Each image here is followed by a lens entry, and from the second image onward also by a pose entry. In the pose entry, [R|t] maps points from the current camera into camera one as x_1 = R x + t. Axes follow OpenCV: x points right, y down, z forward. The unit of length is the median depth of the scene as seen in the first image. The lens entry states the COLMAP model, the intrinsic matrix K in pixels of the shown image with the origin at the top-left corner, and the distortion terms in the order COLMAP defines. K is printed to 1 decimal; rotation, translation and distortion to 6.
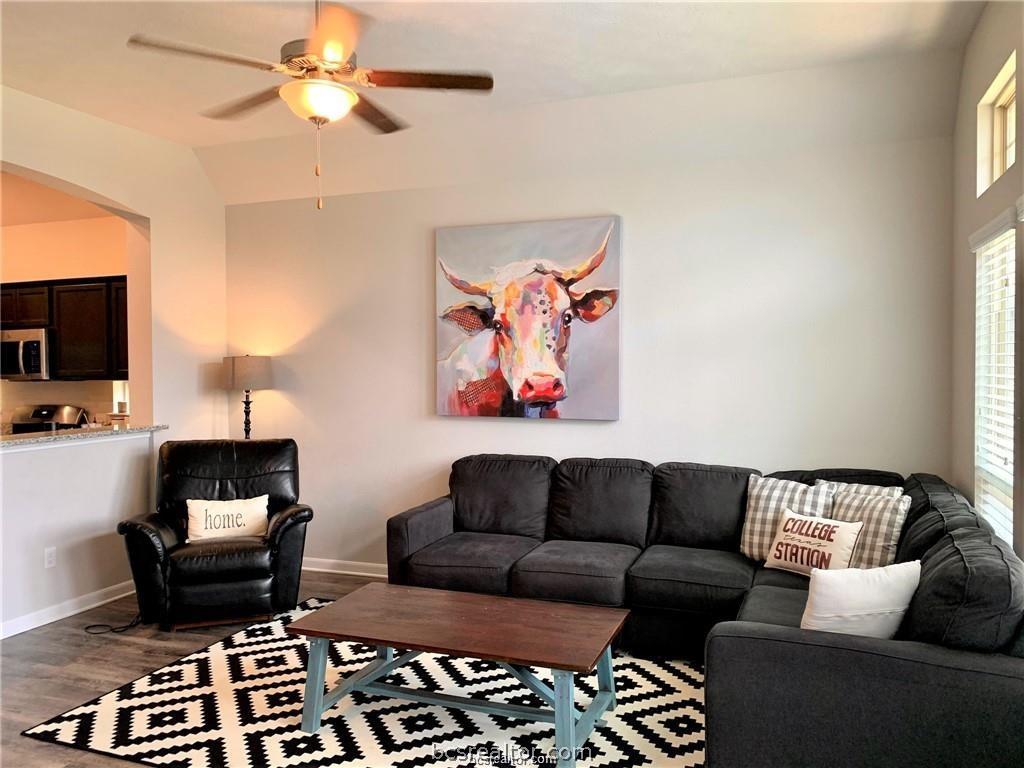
lens RADIAL K [[785.0, 0, 512.0], [0, 785.0, 384.0], [0, 0, 1]] dist [0.003445, -0.001471]
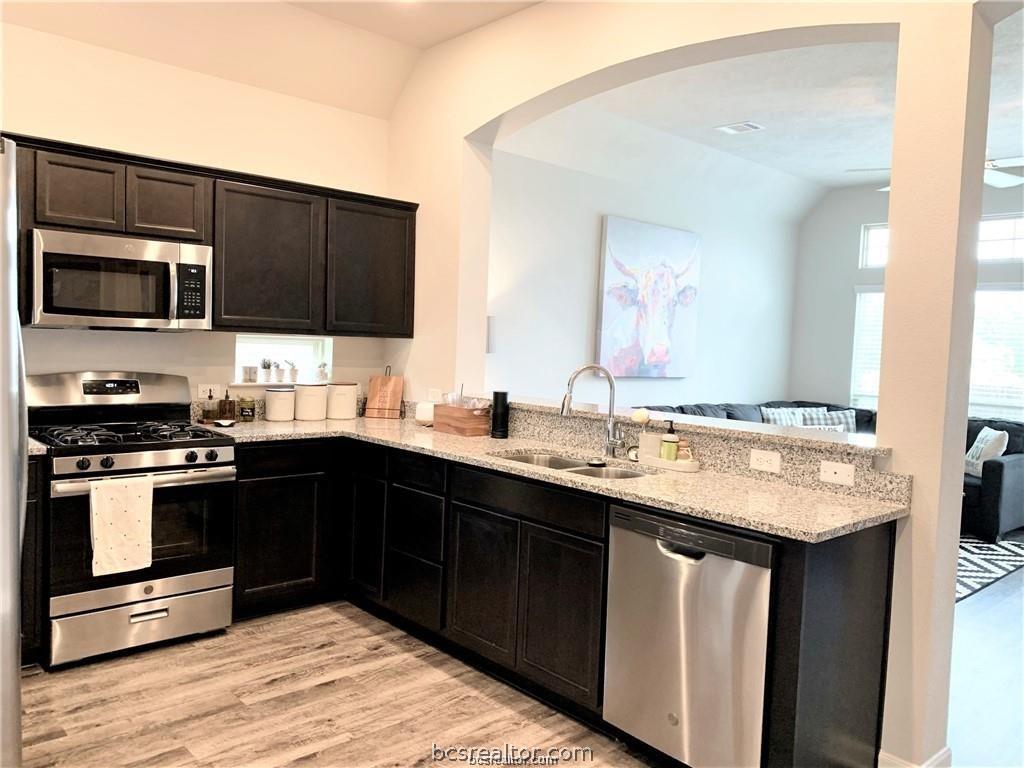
lens RADIAL K [[785.0, 0, 512.0], [0, 785.0, 384.0], [0, 0, 1]] dist [0.003445, -0.001471]
pose [[0.463069, -0.023748, 0.886004, -1.299394], [-0.019332, 0.999133, 0.036884, 0.011373], [-0.886111, -0.034208, 0.462208, 0.639891]]
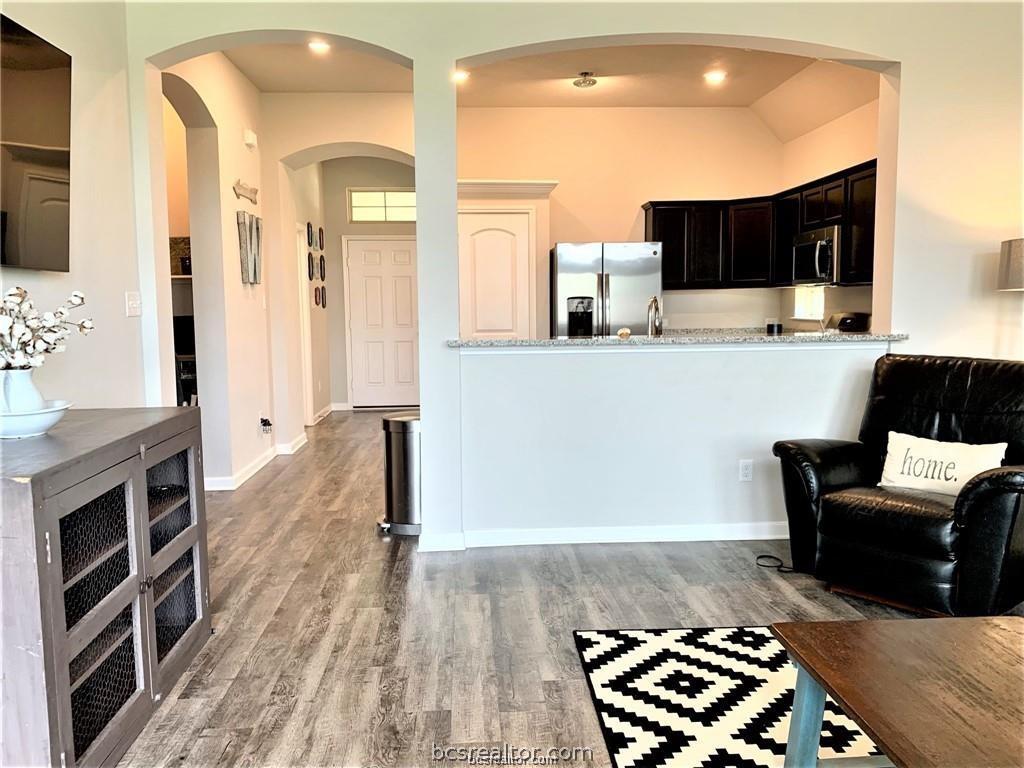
lens RADIAL K [[814.3, 0, 512.0], [0, 814.3, 384.0], [0, 0, 1]] dist [-0.006889, -0.001295]
pose [[0.403853, 0.095167, -0.909860, 0.143207], [-0.018569, 0.995222, 0.095854, 0.034865], [0.914635, -0.021816, 0.403691, 0.358134]]
